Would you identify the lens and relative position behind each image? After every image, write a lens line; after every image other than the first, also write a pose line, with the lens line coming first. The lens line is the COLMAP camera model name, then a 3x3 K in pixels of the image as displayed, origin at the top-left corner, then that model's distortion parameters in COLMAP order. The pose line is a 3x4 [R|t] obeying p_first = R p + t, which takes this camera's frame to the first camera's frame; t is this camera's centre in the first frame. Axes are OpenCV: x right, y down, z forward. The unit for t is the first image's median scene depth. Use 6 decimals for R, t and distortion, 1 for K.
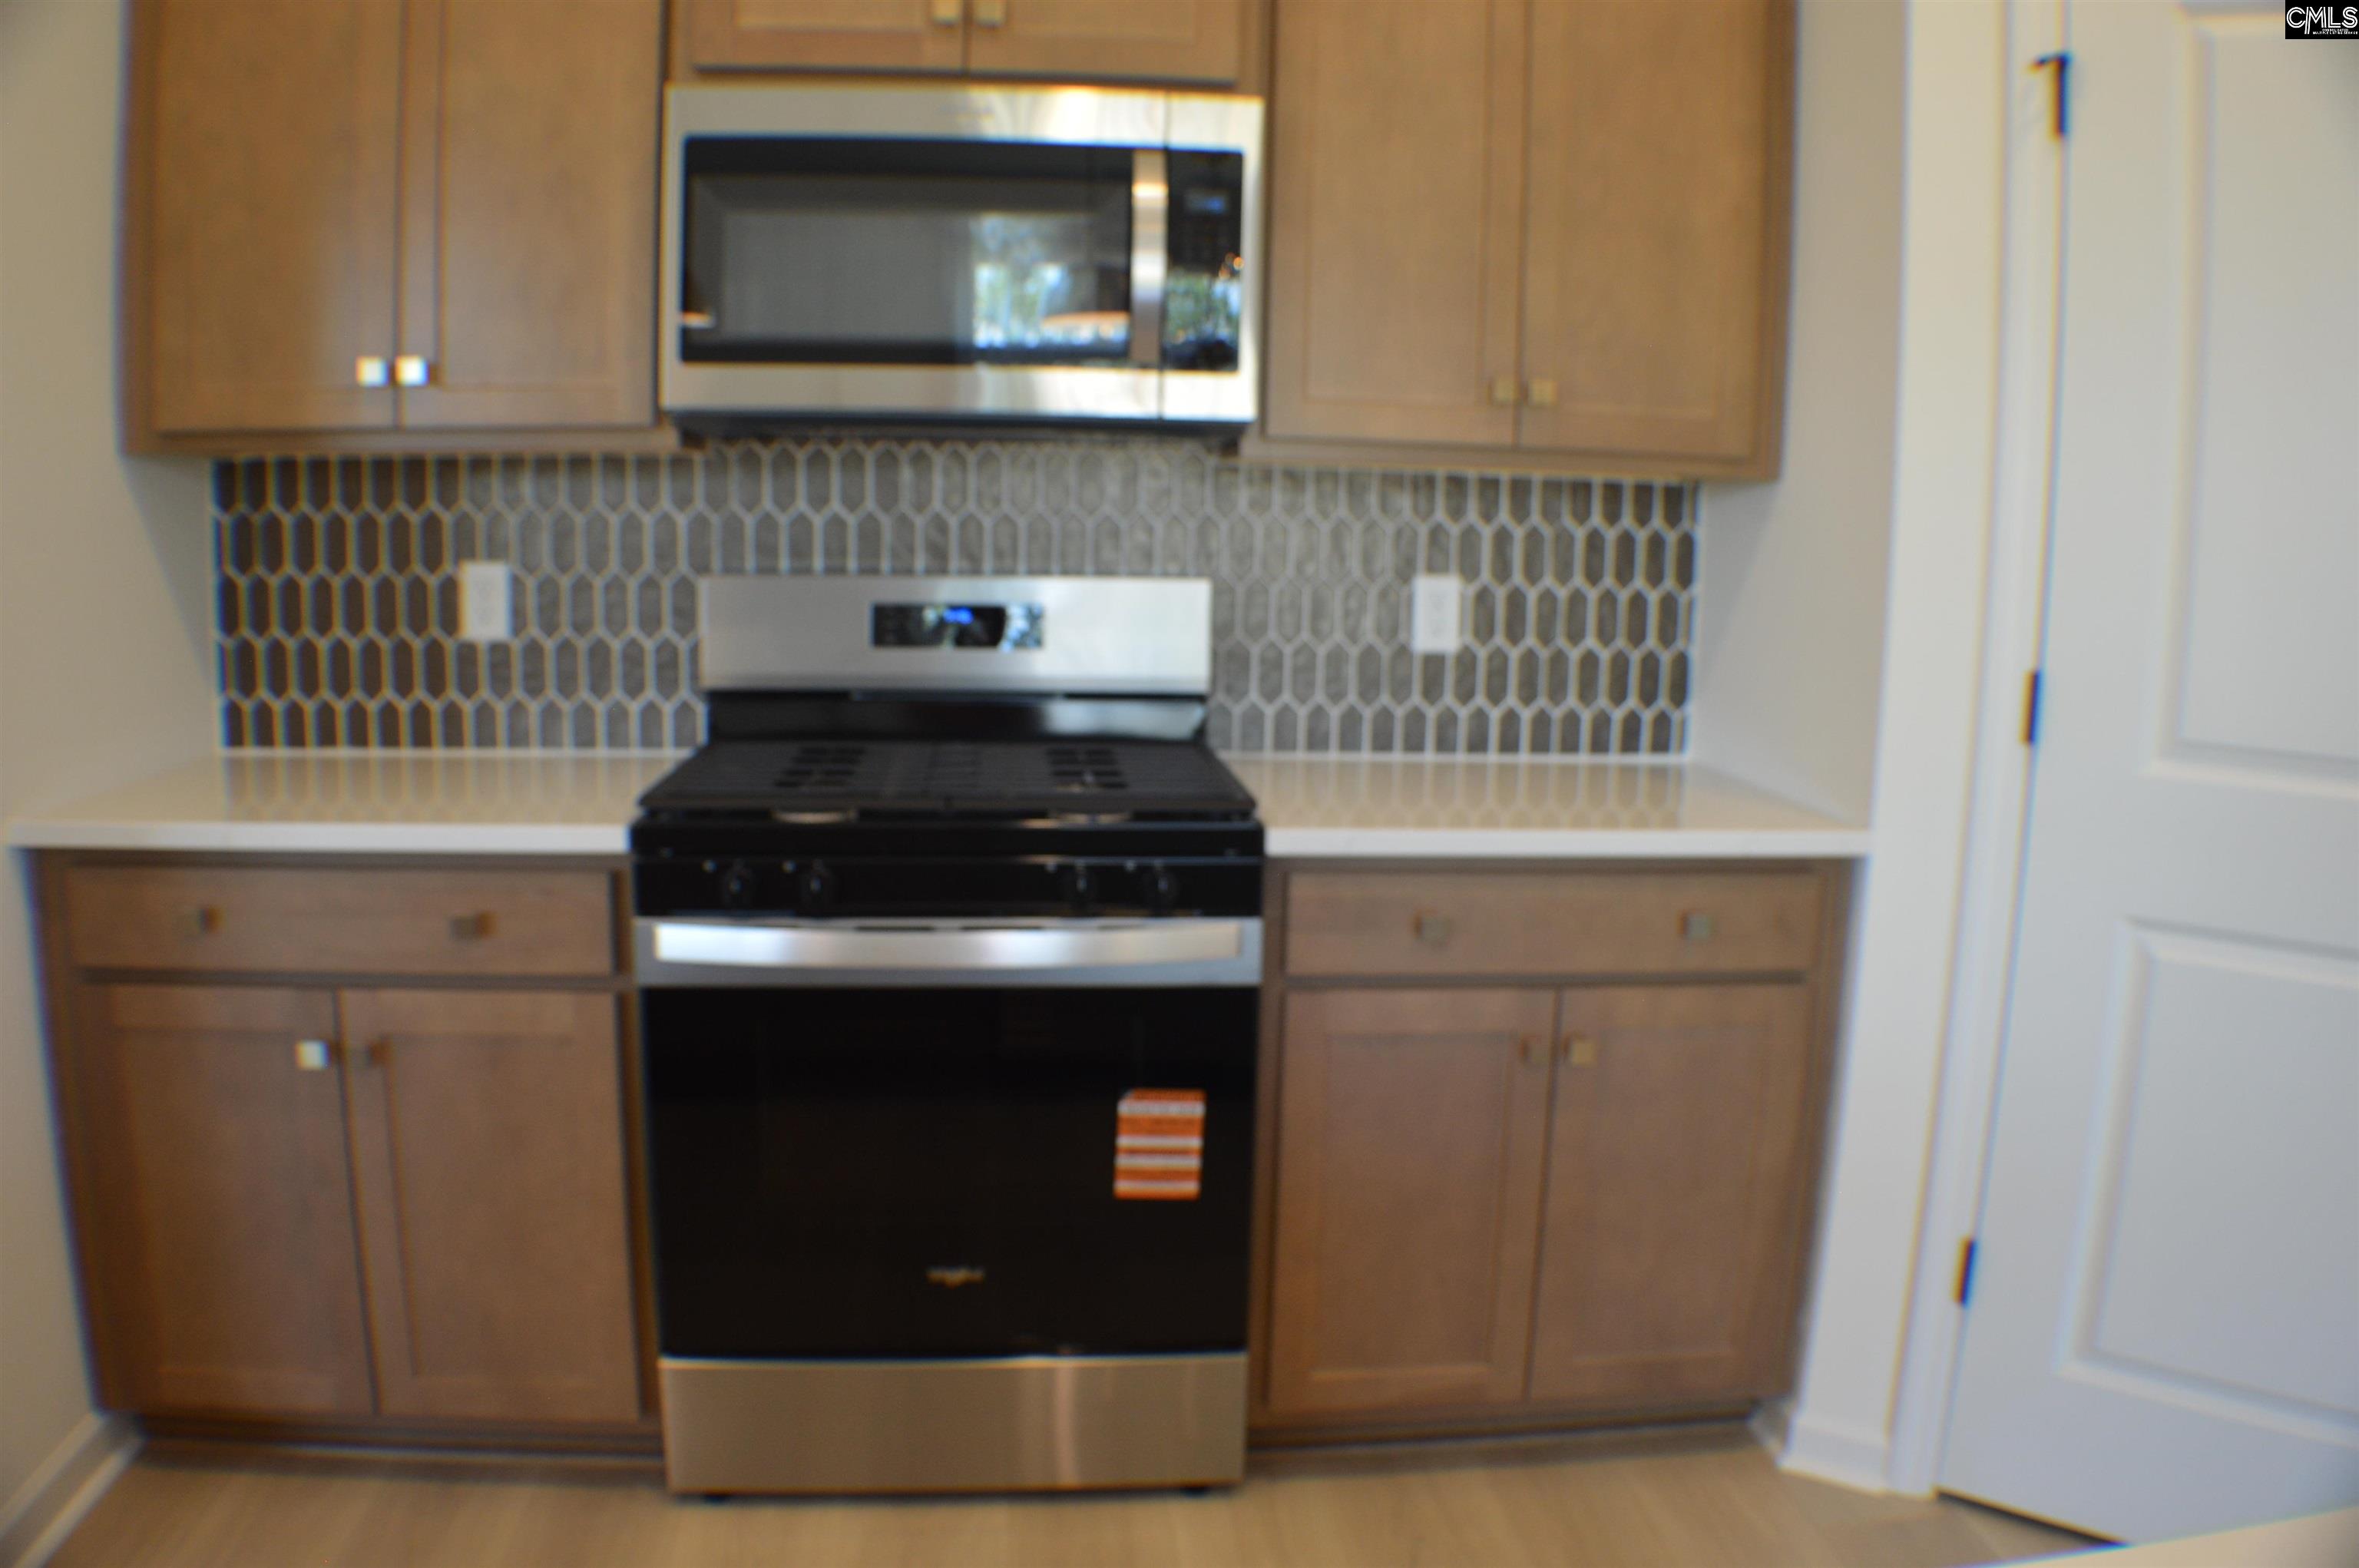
lens RADIAL K [[1841.8, 0, 1177.5], [0, 1841.8, 796.3], [0, 0, 1]] dist [-0.248400, 0.093014]
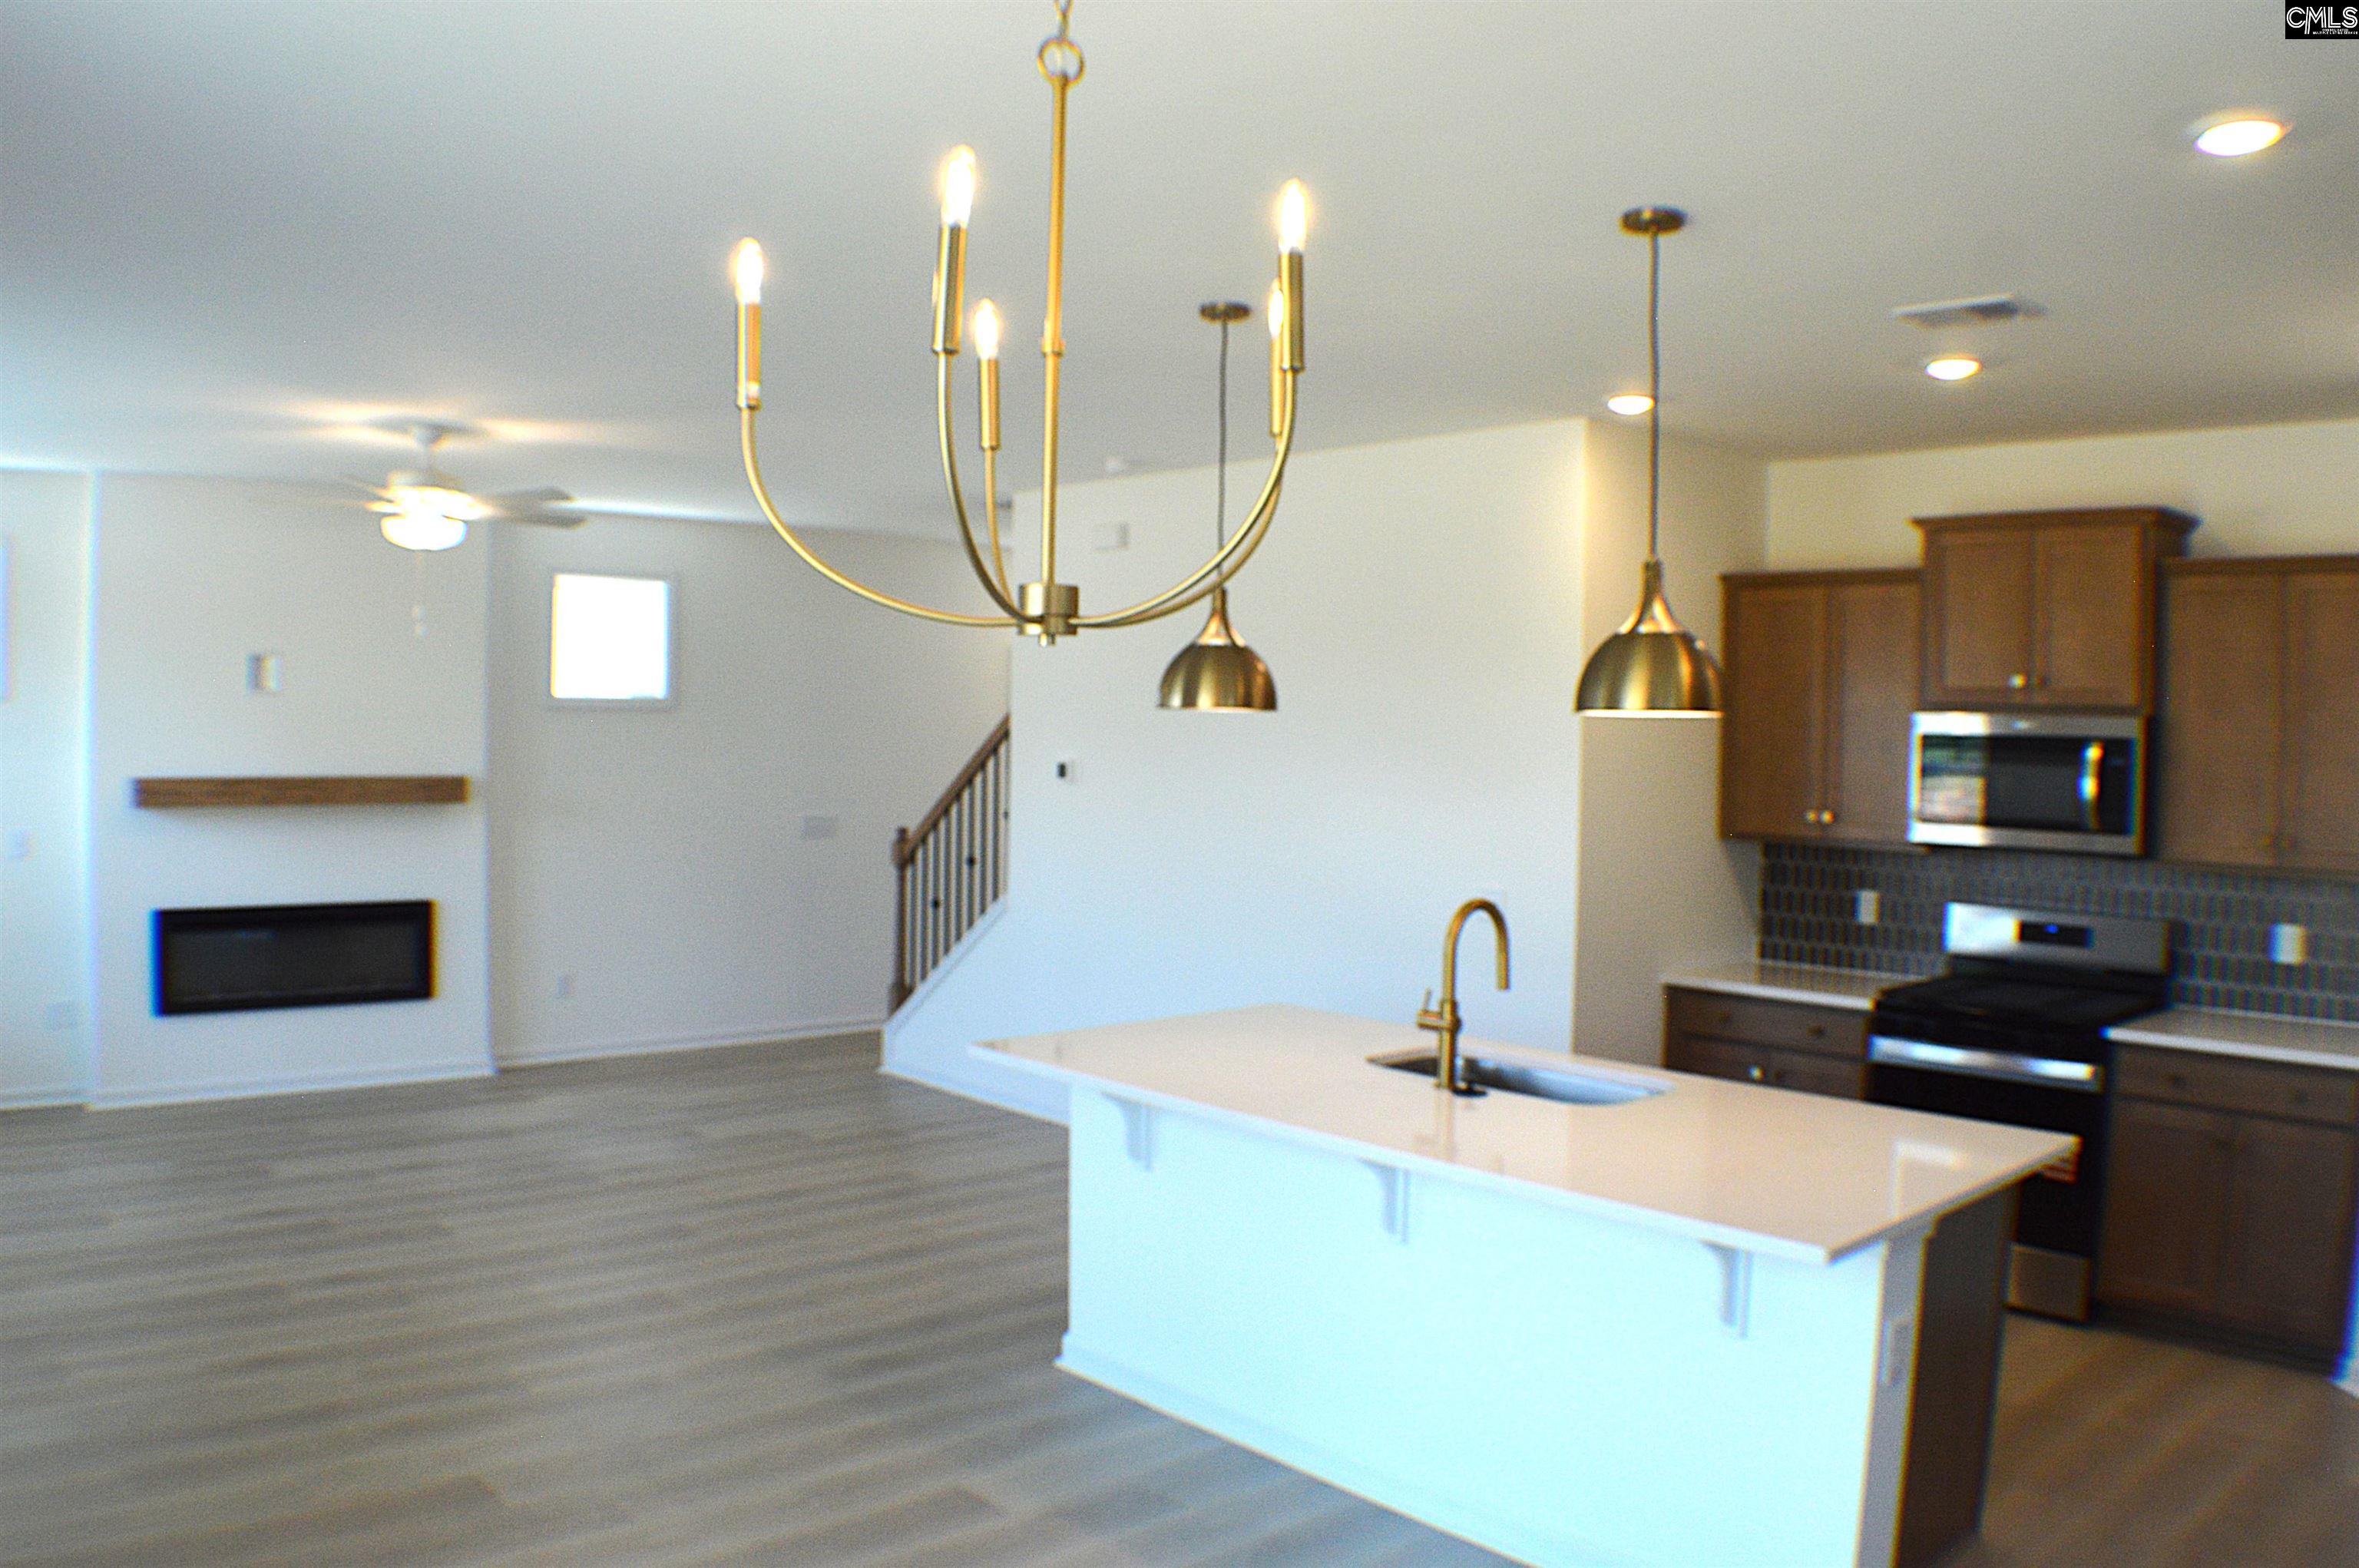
lens RADIAL K [[1841.8, 0, 1177.5], [0, 1841.8, 796.3], [0, 0, 1]] dist [-0.248400, 0.093014]
pose [[0.596676, 0.023360, -0.802142, 1.006116], [-0.134553, 0.988337, -0.071306, 0.037341], [0.791122, 0.150477, 0.592860, -1.210038]]
